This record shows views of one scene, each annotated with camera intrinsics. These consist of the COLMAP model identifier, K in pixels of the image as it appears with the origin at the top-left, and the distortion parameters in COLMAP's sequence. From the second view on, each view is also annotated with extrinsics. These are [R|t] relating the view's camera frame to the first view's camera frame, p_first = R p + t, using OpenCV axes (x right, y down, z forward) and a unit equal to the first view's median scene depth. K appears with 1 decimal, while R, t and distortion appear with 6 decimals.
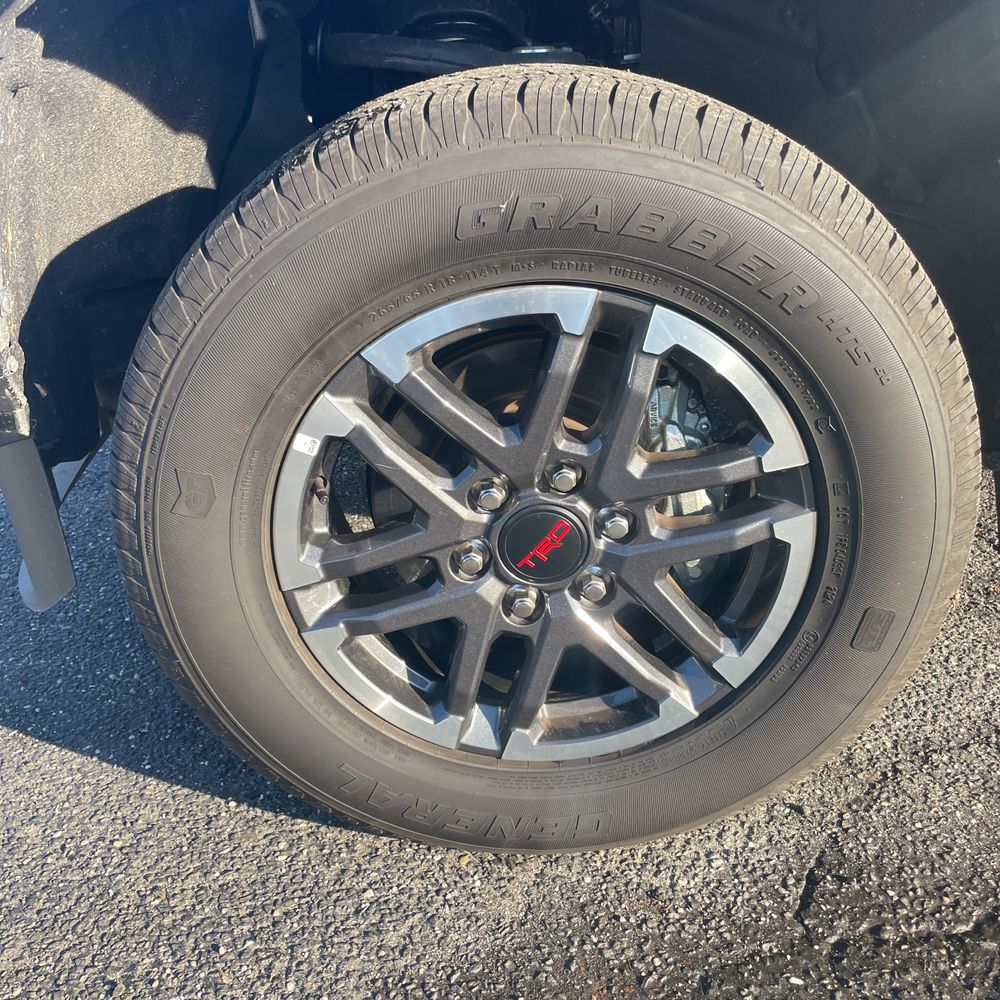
lens RADIAL K [[1004.0, 0, 492.9], [0, 1004.0, 486.6], [0, 0, 1]] dist [0.076839, -0.103030]
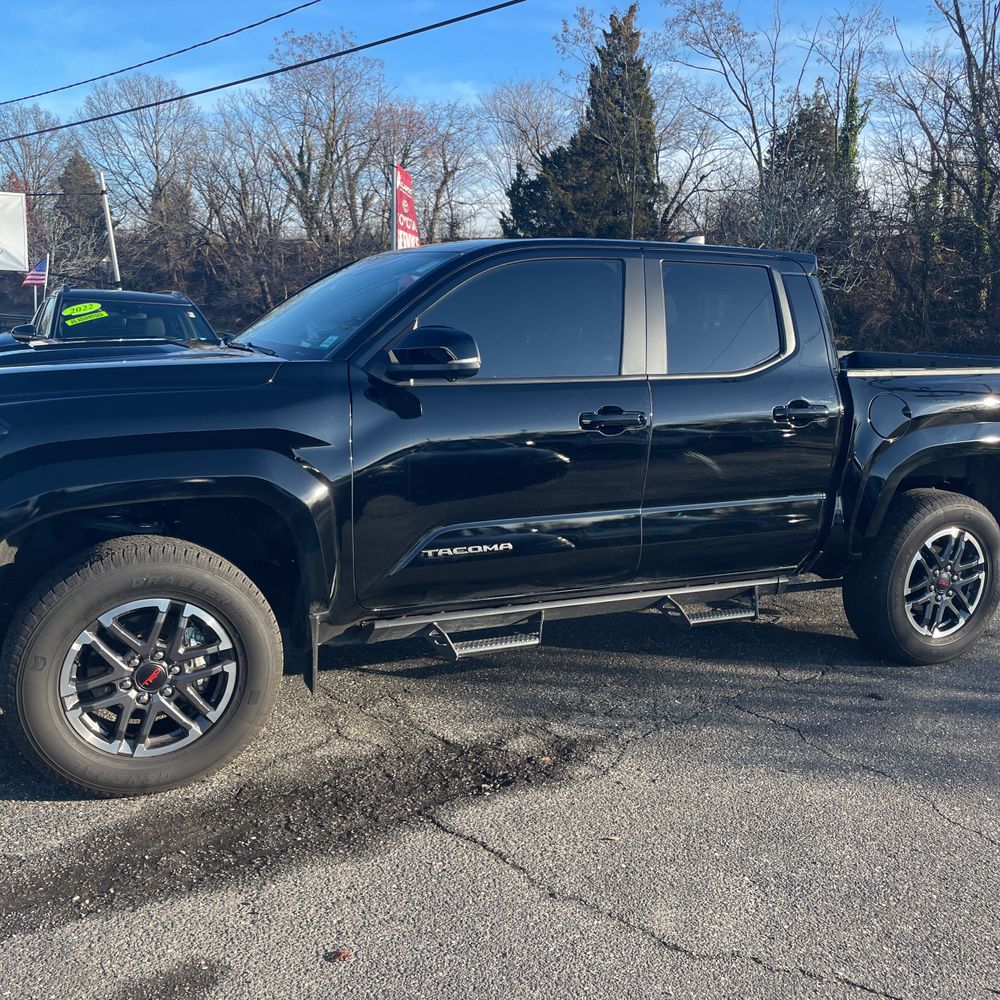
lens RADIAL K [[998.9, 0, 500.0], [0, 998.9, 500.0], [0, 0, 1]] dist [0.084322, -0.111746]
pose [[0.900496, 0.029730, 0.433848, -0.373249], [0.086565, 0.965439, -0.245833, 0.412370], [-0.426162, 0.258927, 0.866800, -2.498589]]
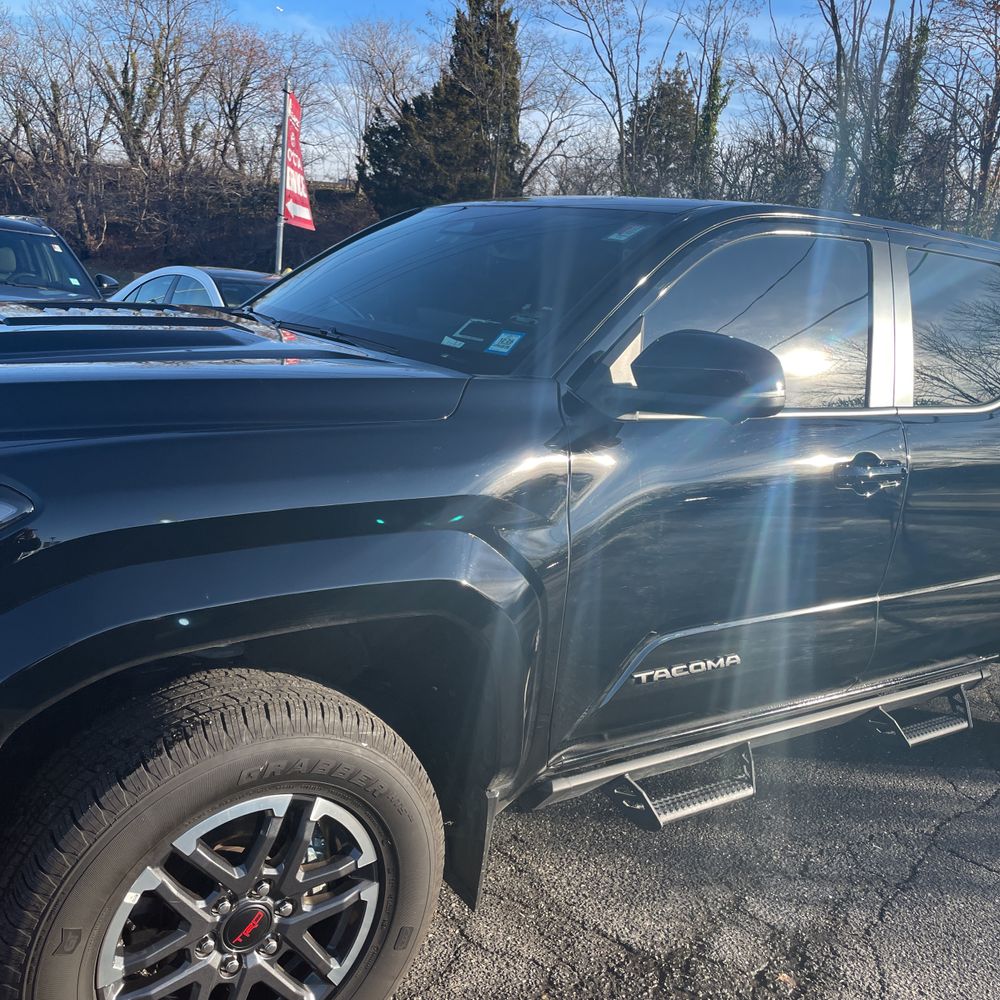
lens RADIAL K [[1004.0, 0, 492.9], [0, 1004.0, 486.6], [0, 0, 1]] dist [0.076839, -0.103030]
pose [[0.808619, 0.050130, 0.586193, -0.734564], [0.086084, 0.975558, -0.202176, -0.321518], [-0.582001, 0.213945, 0.784540, -0.911609]]
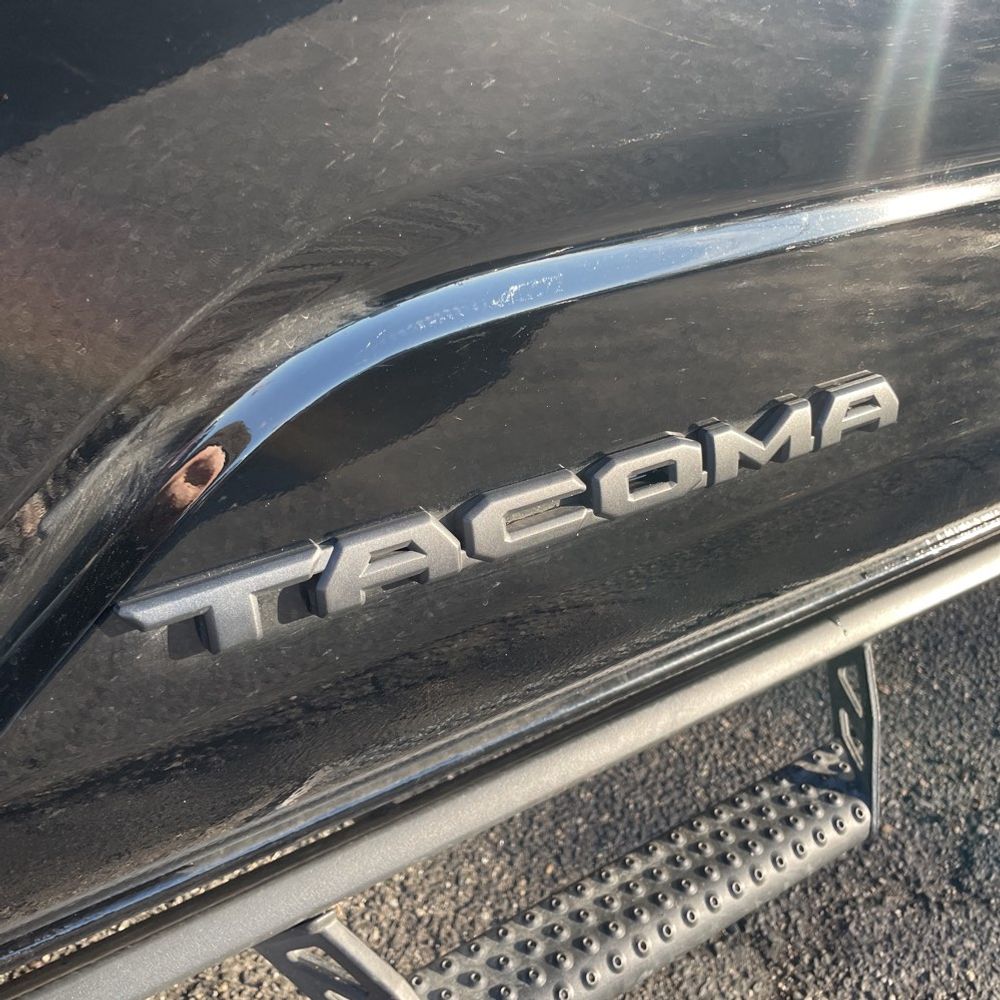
lens RADIAL K [[998.9, 0, 500.0], [0, 998.9, 500.0], [0, 0, 1]] dist [0.084322, -0.111746]
pose [[0.836497, -0.185744, 0.515530, 0.913253], [0.103898, 0.977494, 0.183604, -0.423204], [-0.538031, -0.100022, 0.836969, 0.551799]]
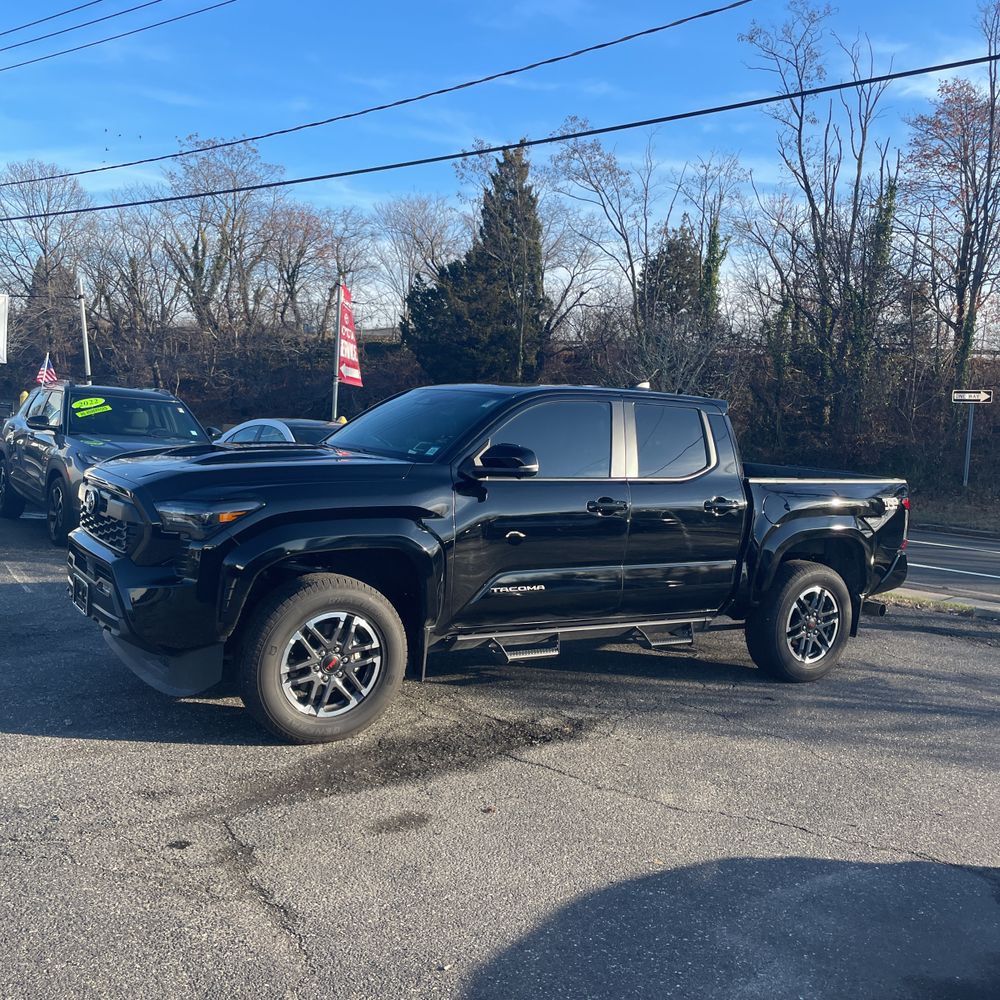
lens RADIAL K [[998.9, 0, 500.0], [0, 998.9, 500.0], [0, 0, 1]] dist [0.084322, -0.111746]
pose [[0.835538, 0.091551, 0.541752, -2.083315], [0.104466, 0.941561, -0.320233, 1.002868], [-0.539410, 0.324161, 0.777146, -3.697864]]
